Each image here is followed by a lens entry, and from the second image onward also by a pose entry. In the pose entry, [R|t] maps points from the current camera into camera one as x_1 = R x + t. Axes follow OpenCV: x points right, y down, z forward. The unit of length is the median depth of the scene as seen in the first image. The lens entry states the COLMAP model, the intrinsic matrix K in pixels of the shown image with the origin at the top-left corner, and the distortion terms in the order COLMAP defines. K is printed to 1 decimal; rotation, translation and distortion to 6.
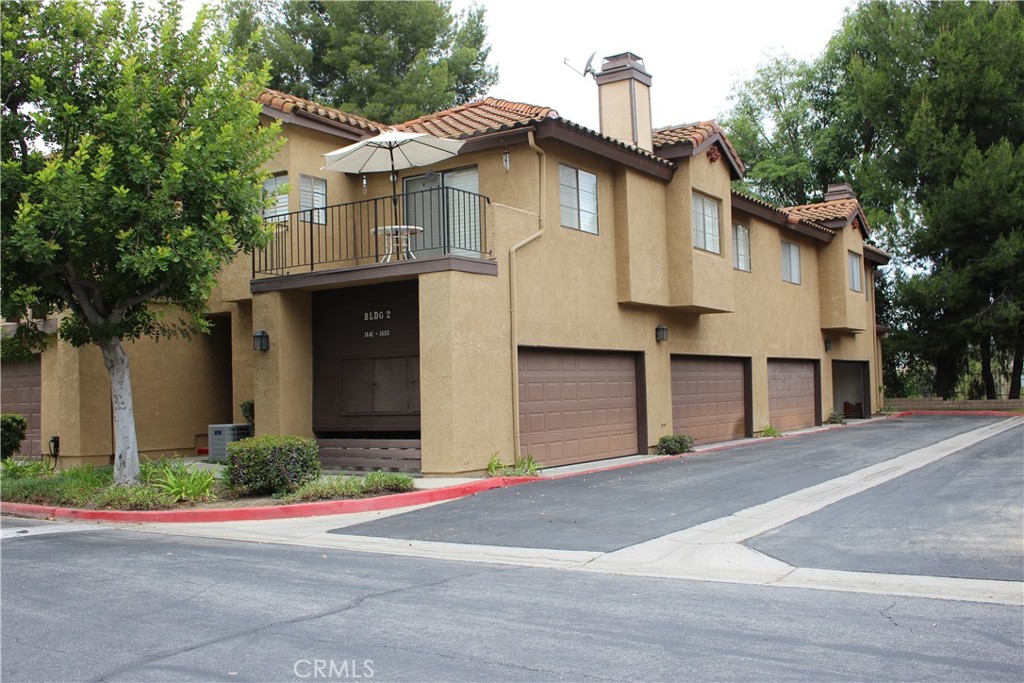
lens RADIAL K [[1012.5, 0, 512.0], [0, 1012.5, 341.5], [0, 0, 1]] dist [-0.136352, 0.123600]
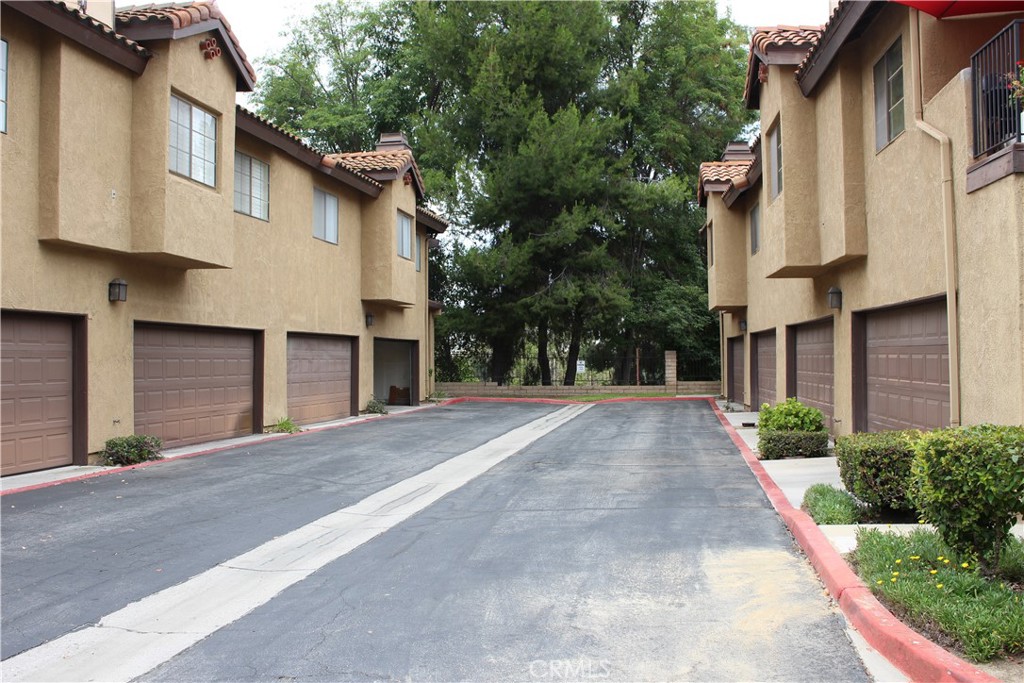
lens RADIAL K [[1012.5, 0, 512.0], [0, 1012.5, 341.5], [0, 0, 1]] dist [-0.136352, 0.123600]
pose [[0.912547, 0.028518, 0.407976, 0.070989], [-0.038206, 0.999148, 0.015615, 0.003583], [-0.407183, -0.029836, 0.912859, 0.156116]]
